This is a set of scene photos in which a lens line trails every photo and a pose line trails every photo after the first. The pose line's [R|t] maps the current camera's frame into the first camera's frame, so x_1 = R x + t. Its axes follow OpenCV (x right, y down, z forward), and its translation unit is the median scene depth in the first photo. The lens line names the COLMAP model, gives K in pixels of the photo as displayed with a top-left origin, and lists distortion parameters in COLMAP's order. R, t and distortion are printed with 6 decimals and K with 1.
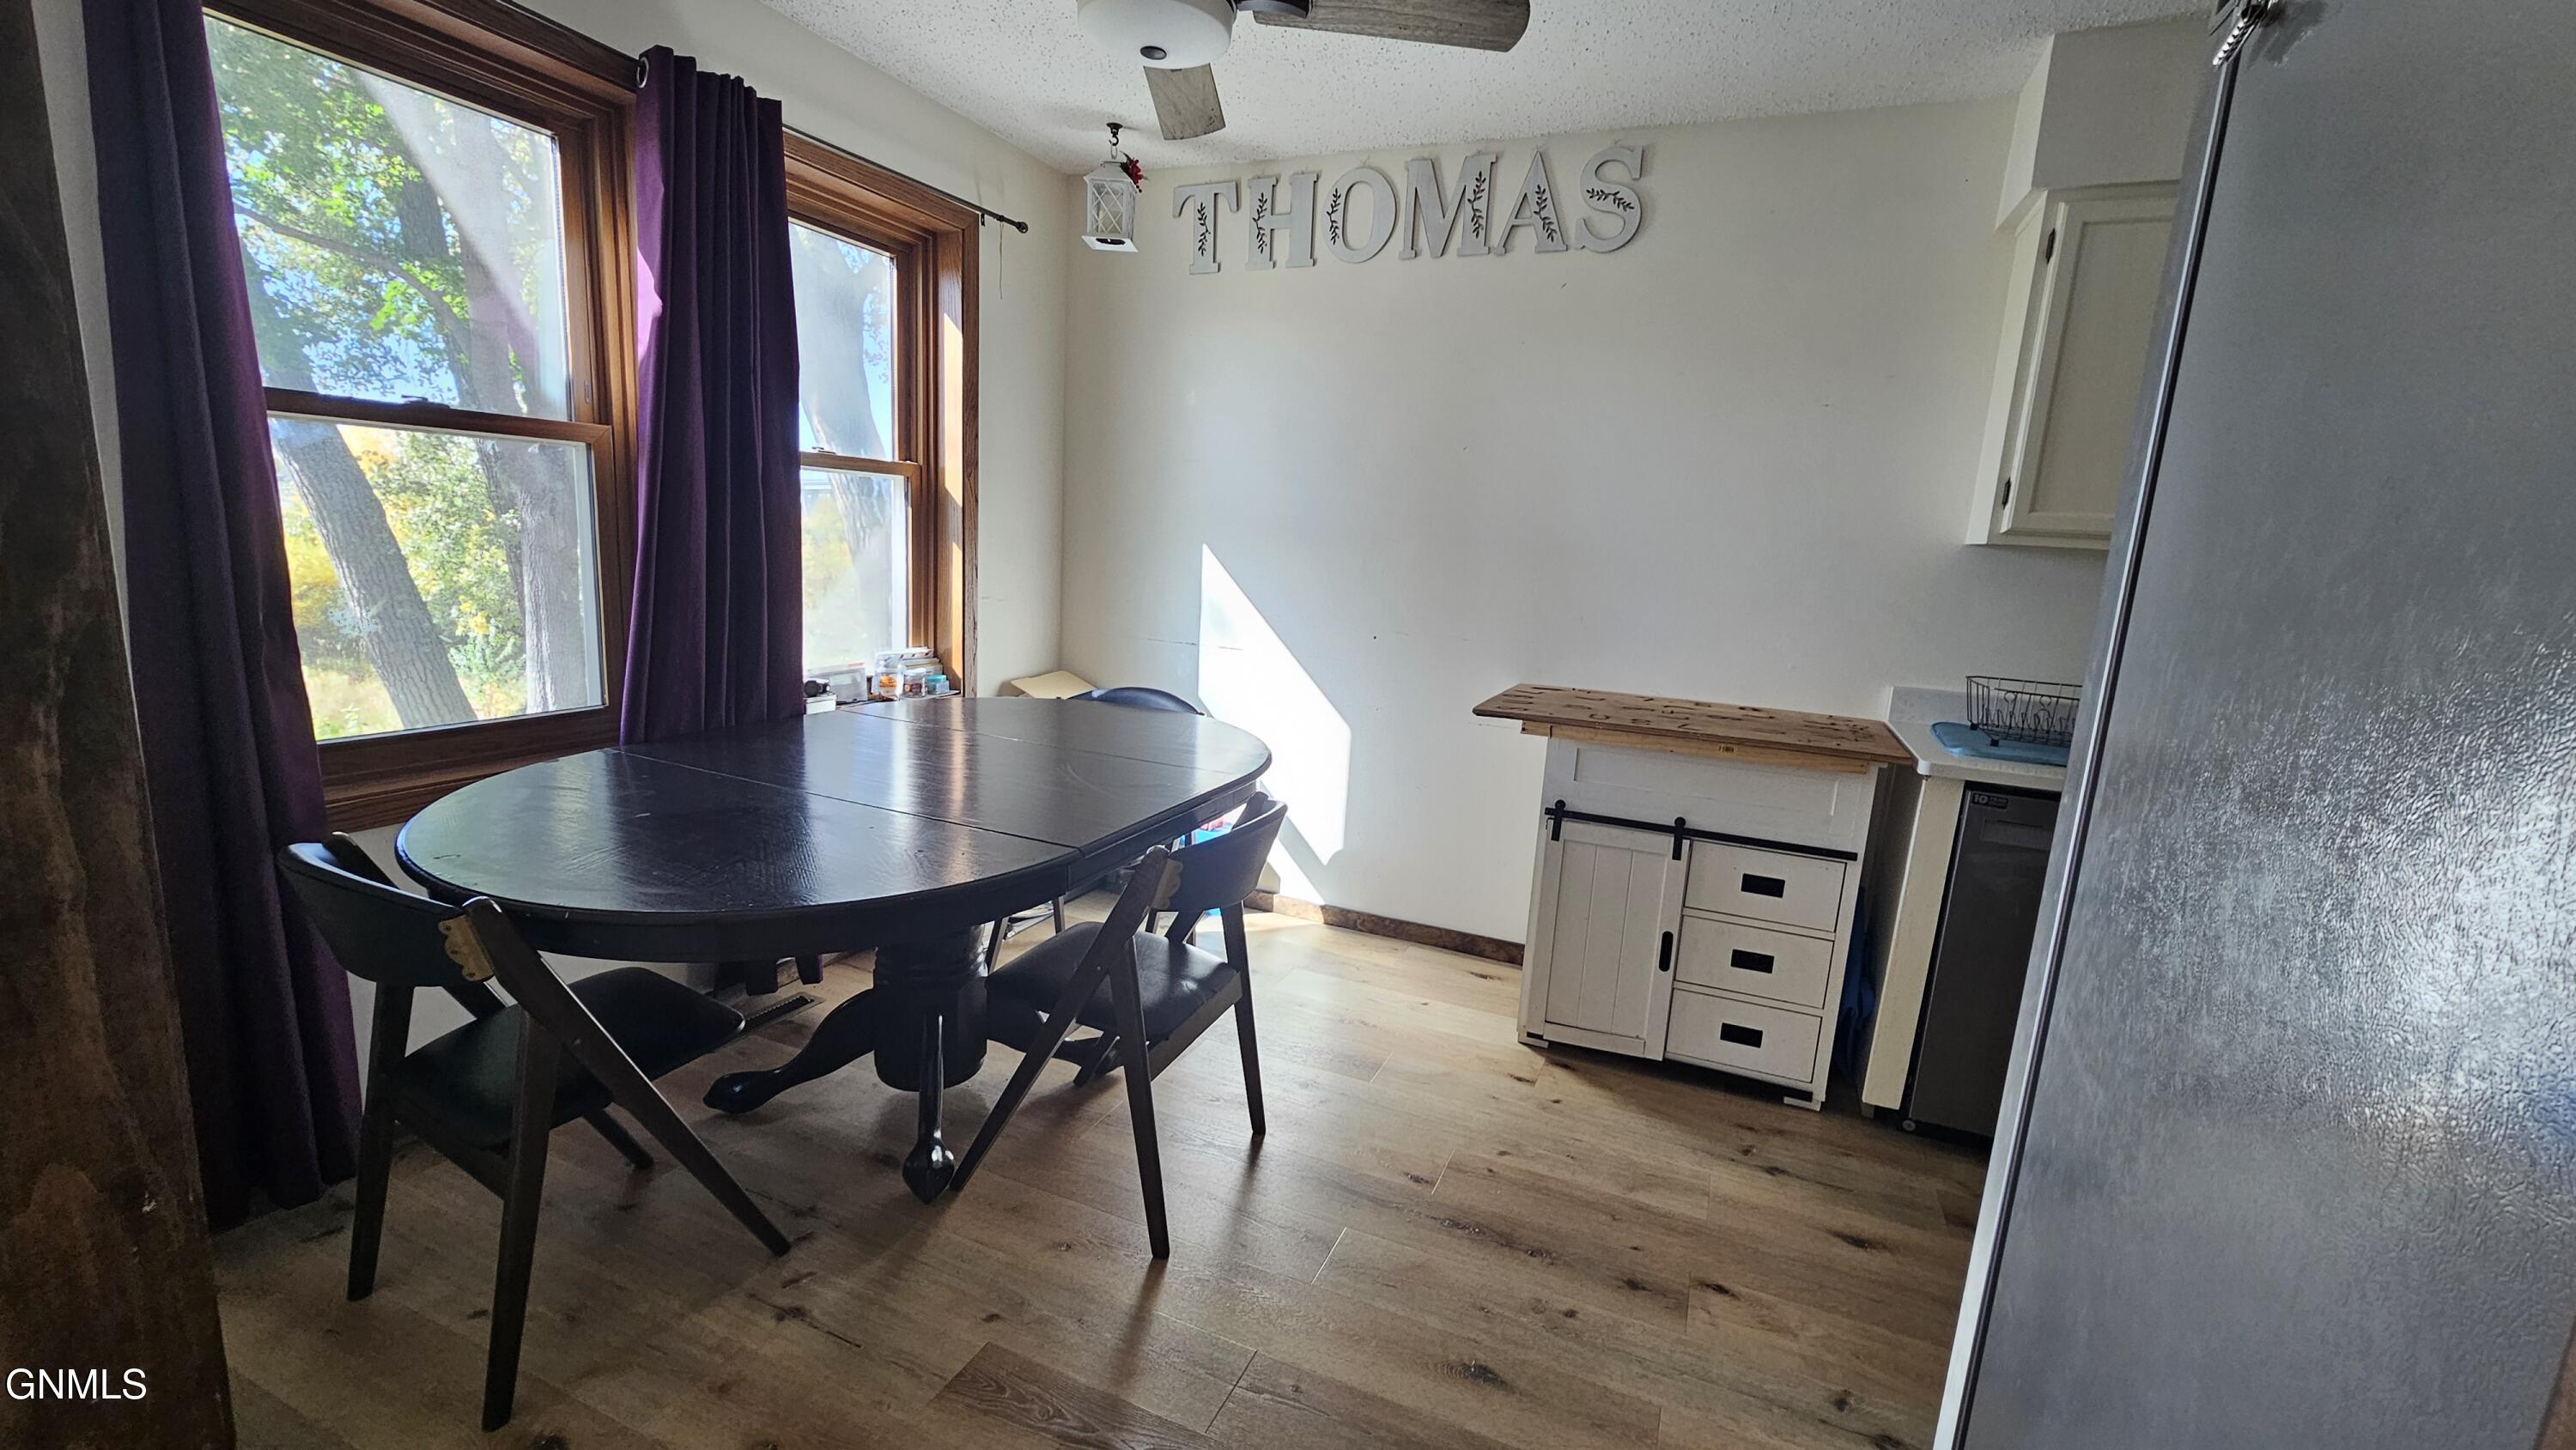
lens RADIAL K [[1058.2, 0, 1288.0], [0, 1058.2, 725.0], [0, 0, 1]] dist [0.002147, 0.000291]
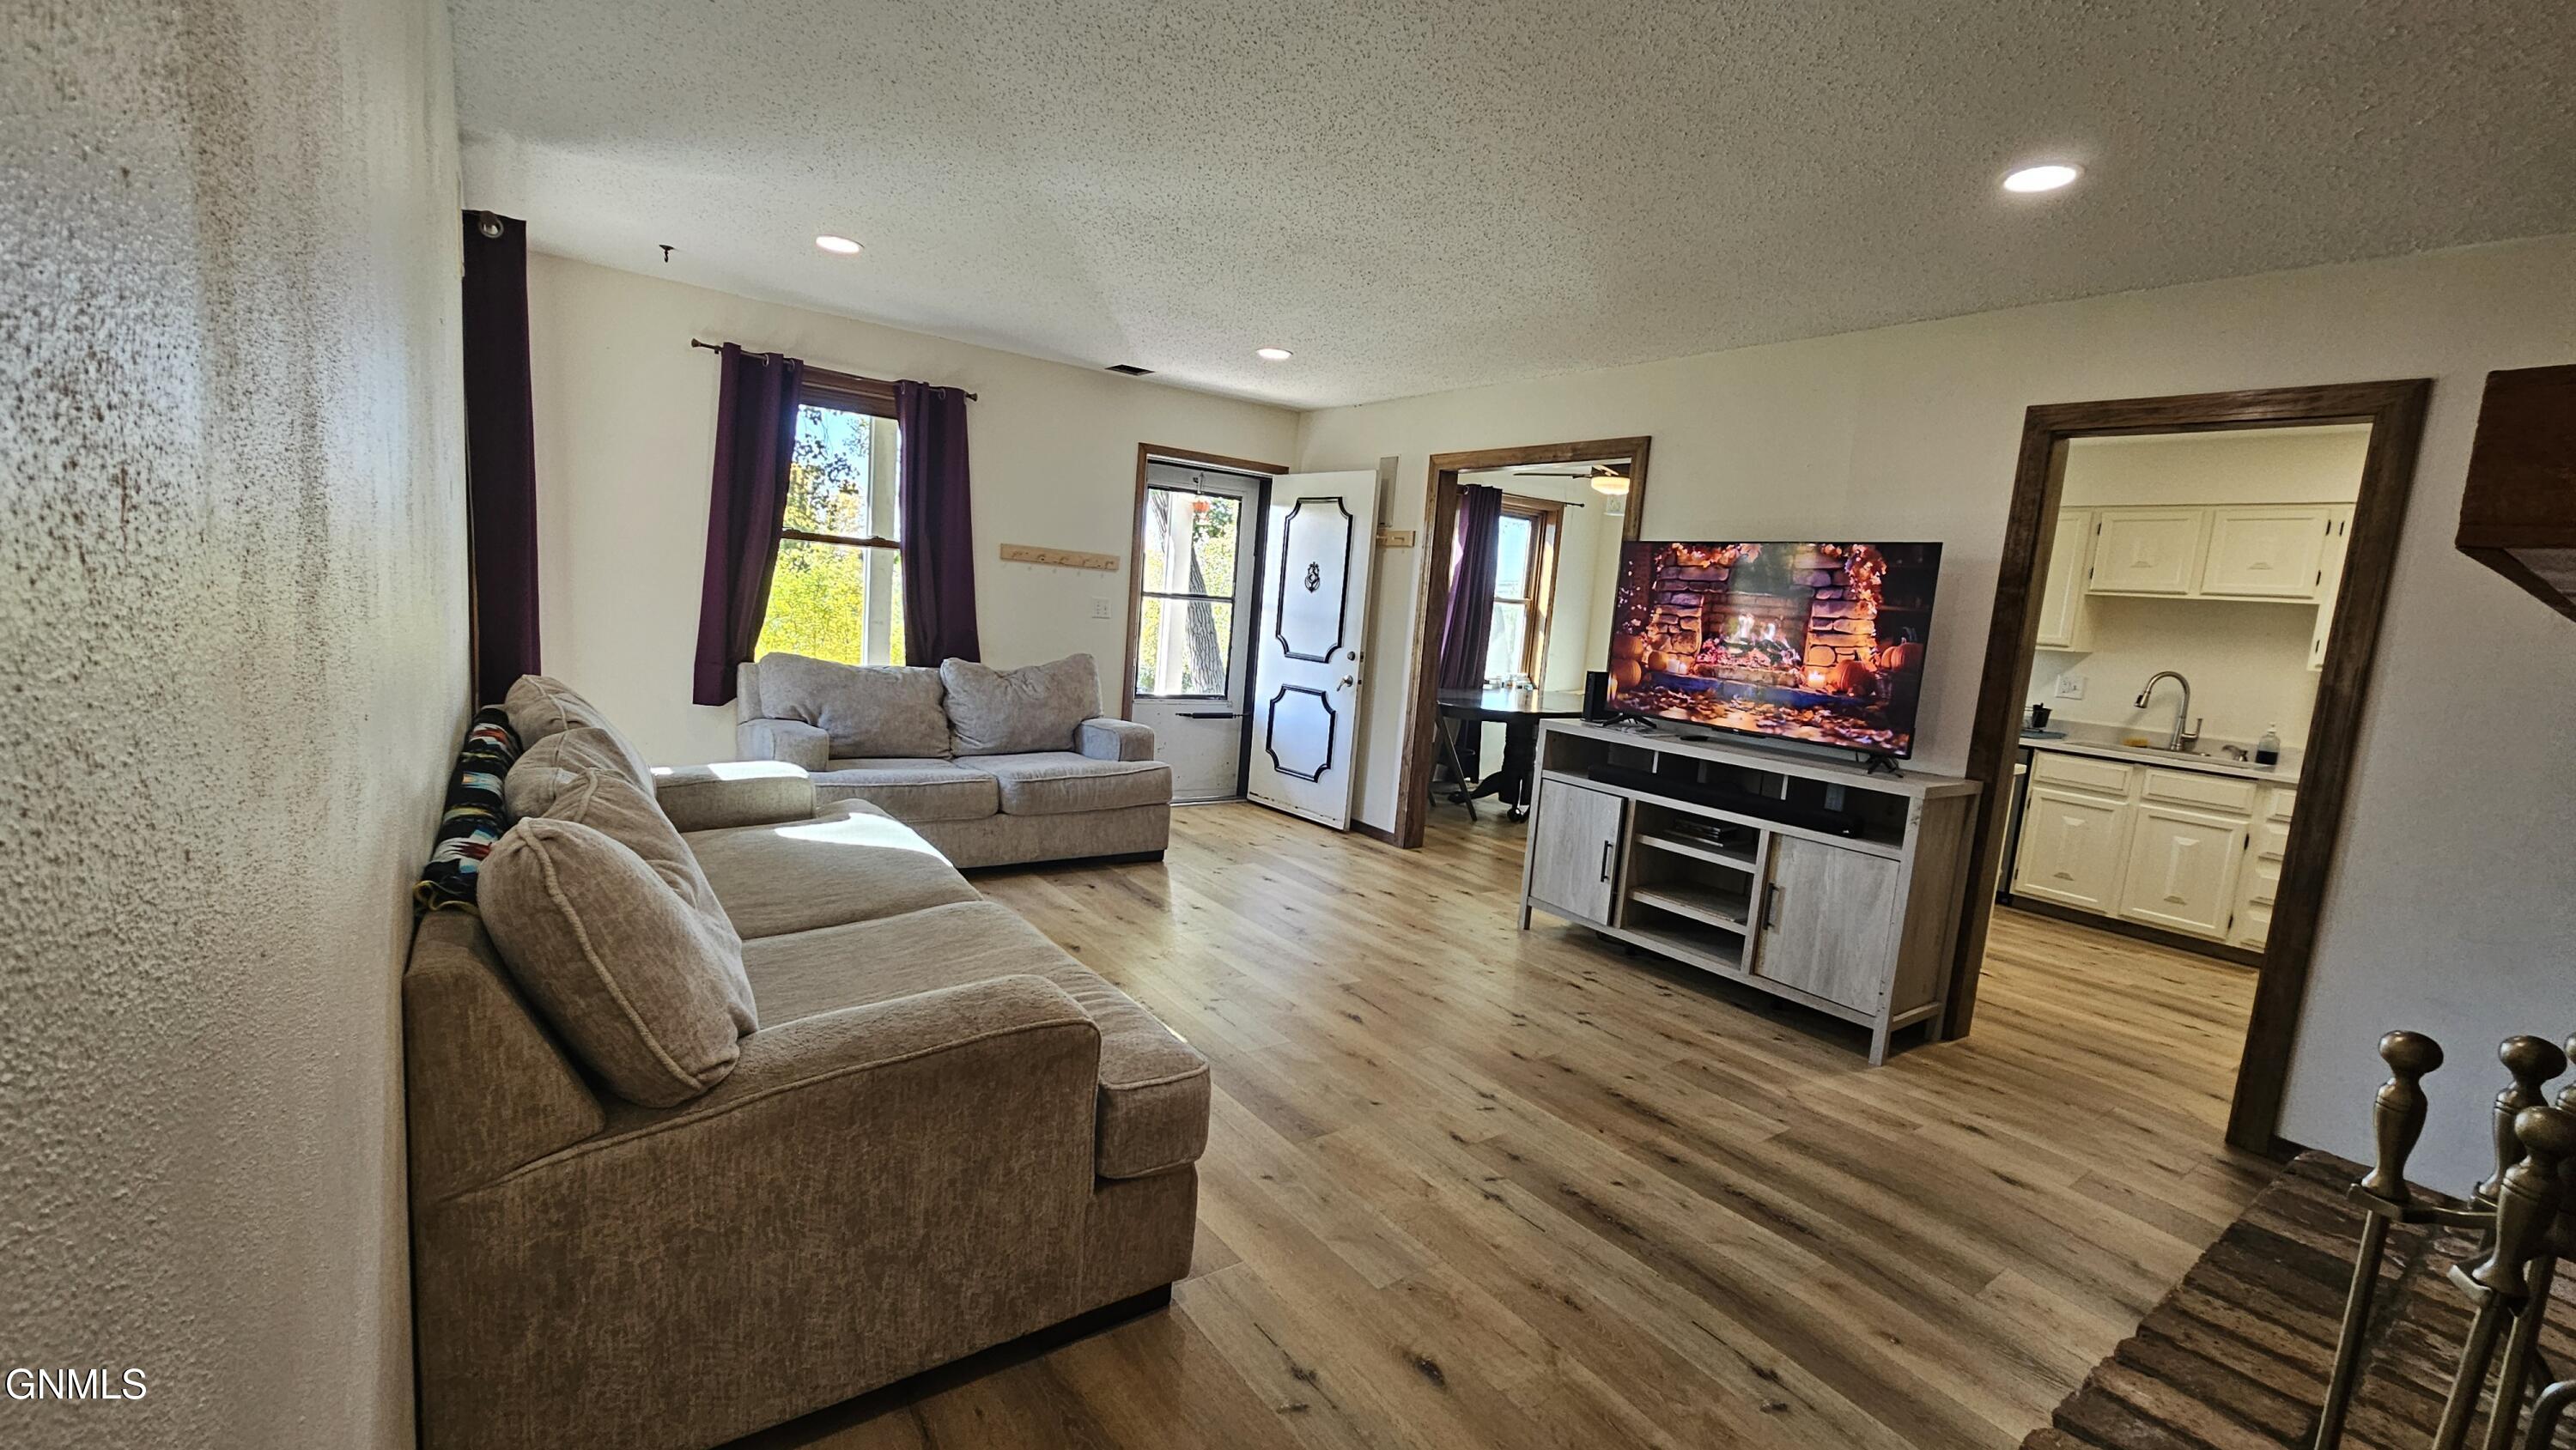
lens RADIAL K [[1058.2, 0, 1288.0], [0, 1058.2, 725.0], [0, 0, 1]] dist [0.002147, 0.000291]
pose [[0.860113, 0.075479, -0.504488, 0.581401], [-0.124146, 0.990230, -0.063506, 0.364129], [0.494766, 0.117252, 0.861080, -1.844484]]
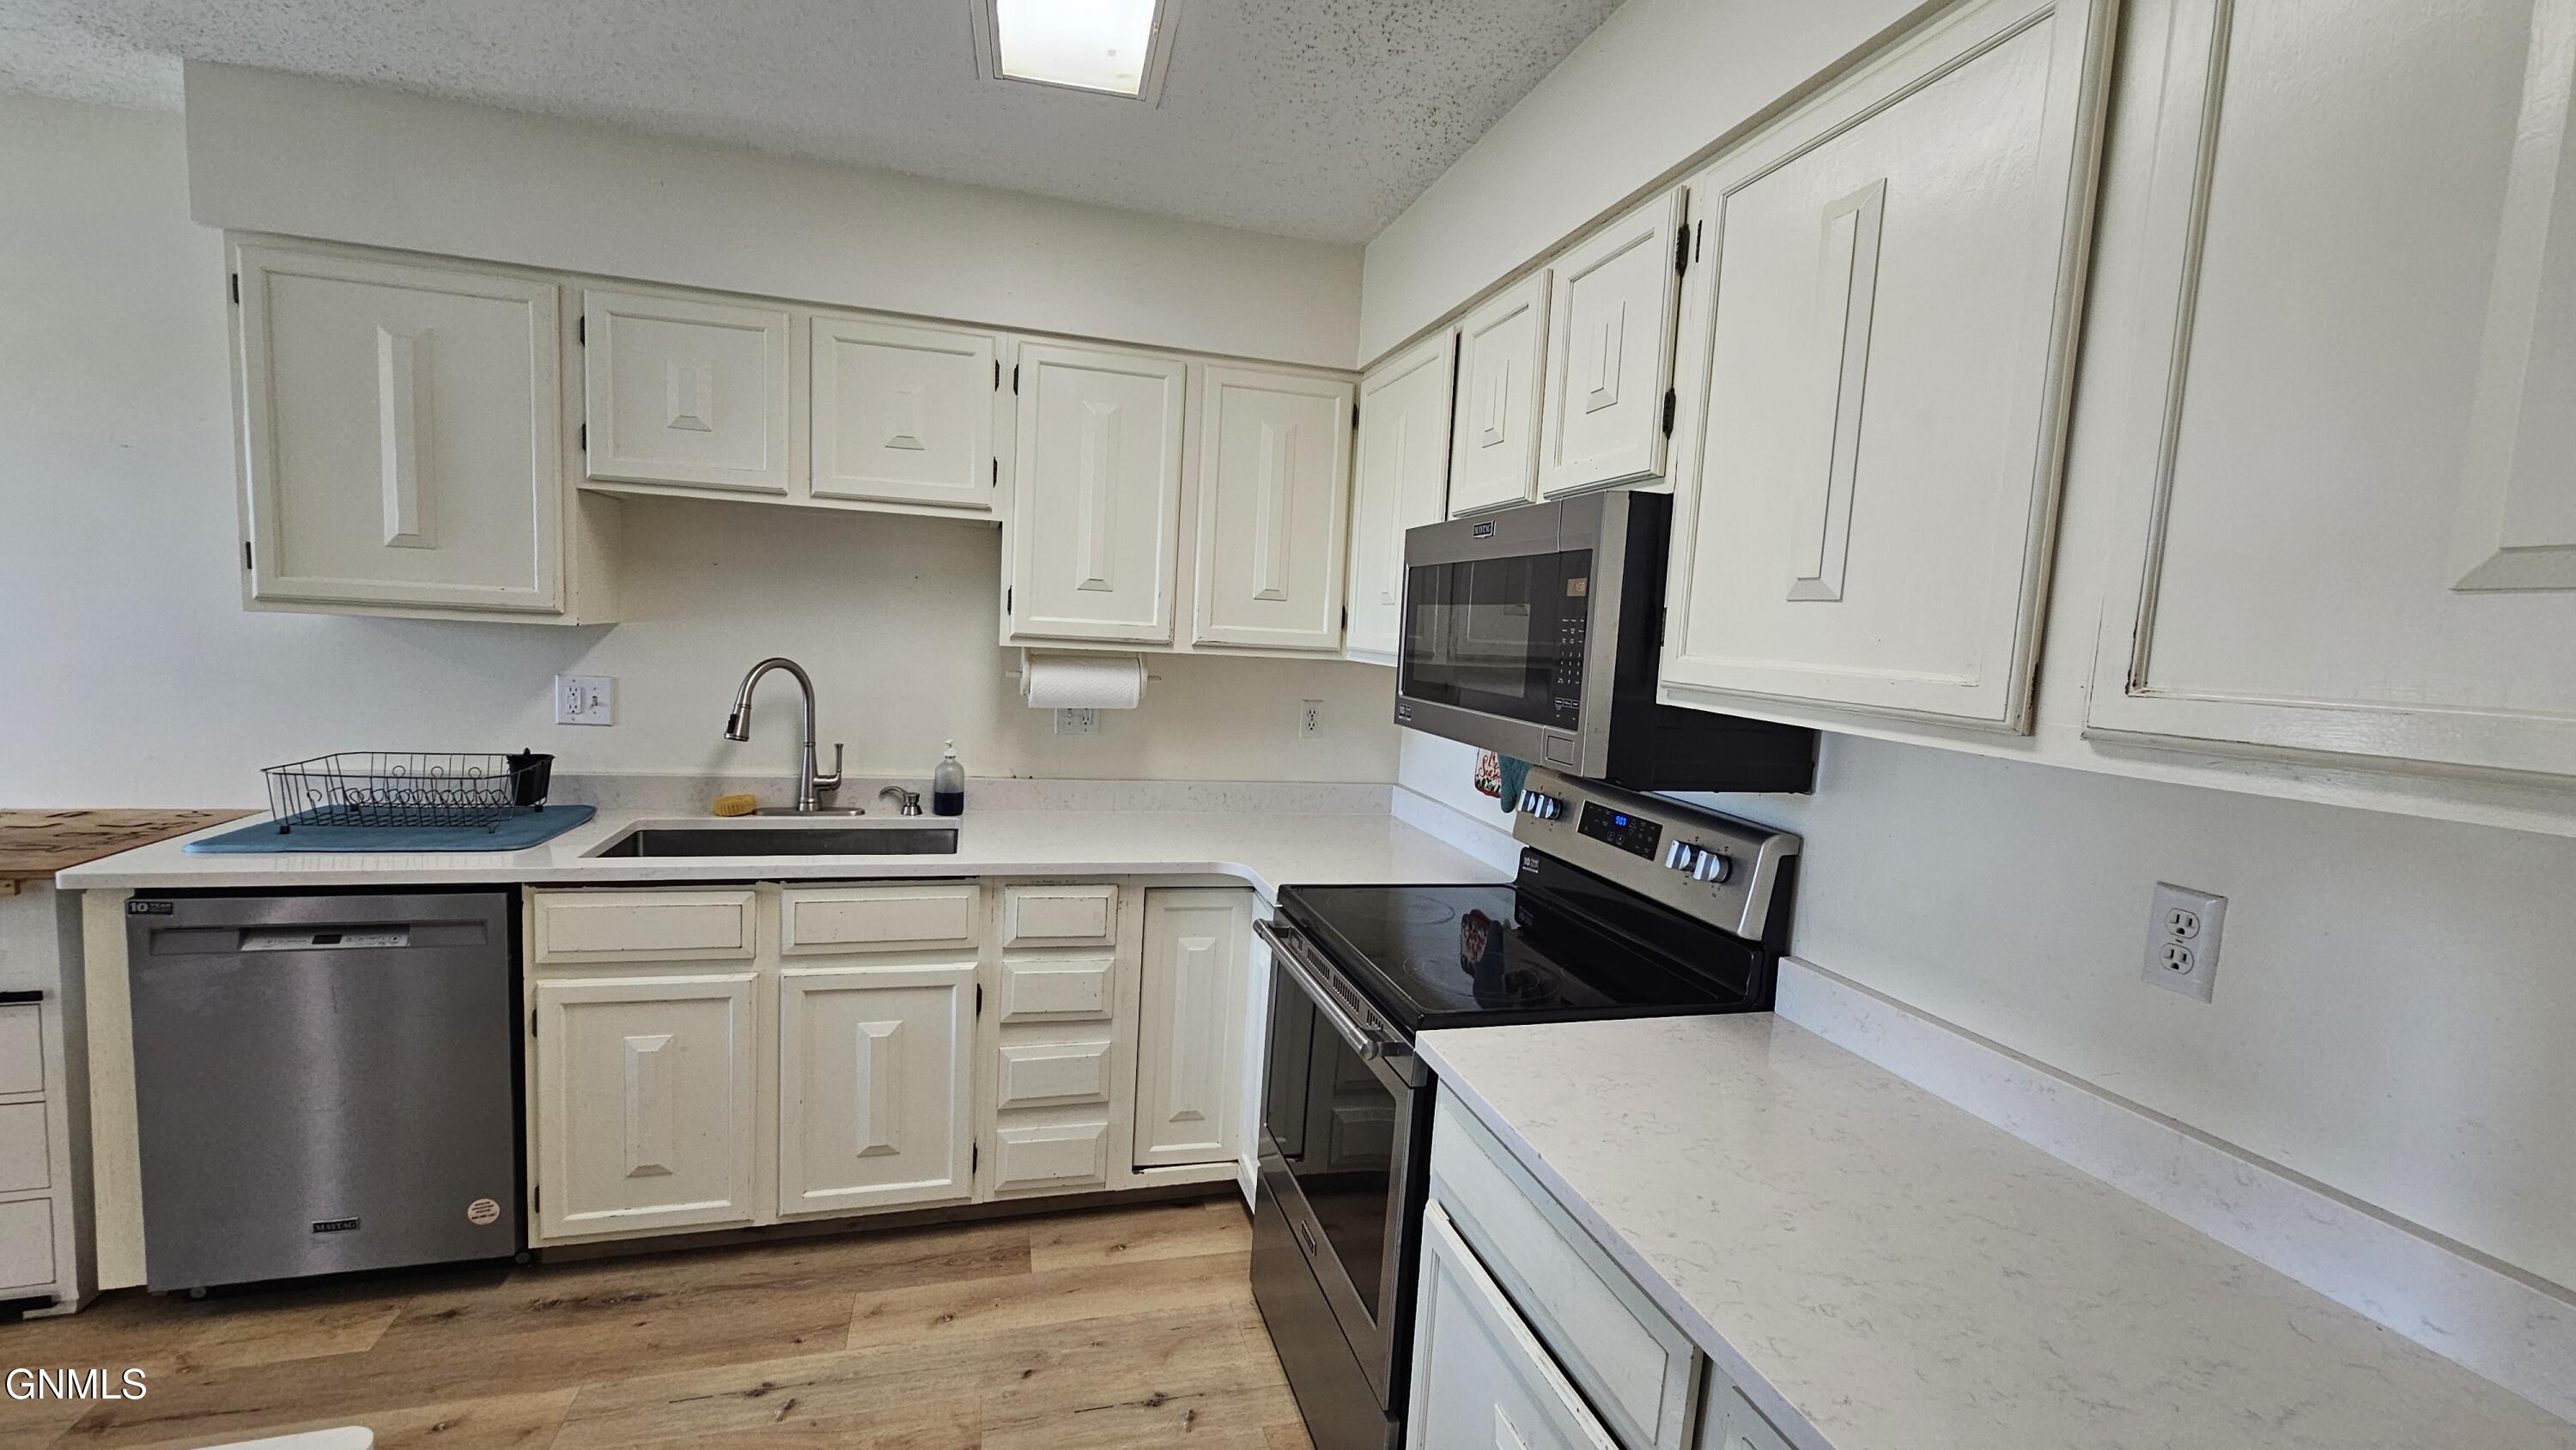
lens RADIAL K [[1034.9, 0, 1288.0], [0, 1034.9, 725.0], [0, 0, 1]] dist [0.000557, 0.000034]
pose [[0.772365, -0.078860, 0.630264, 0.768861], [0.106776, 0.994262, -0.006446, 0.024529], [-0.626139, 0.072276, 0.776354, -0.223515]]
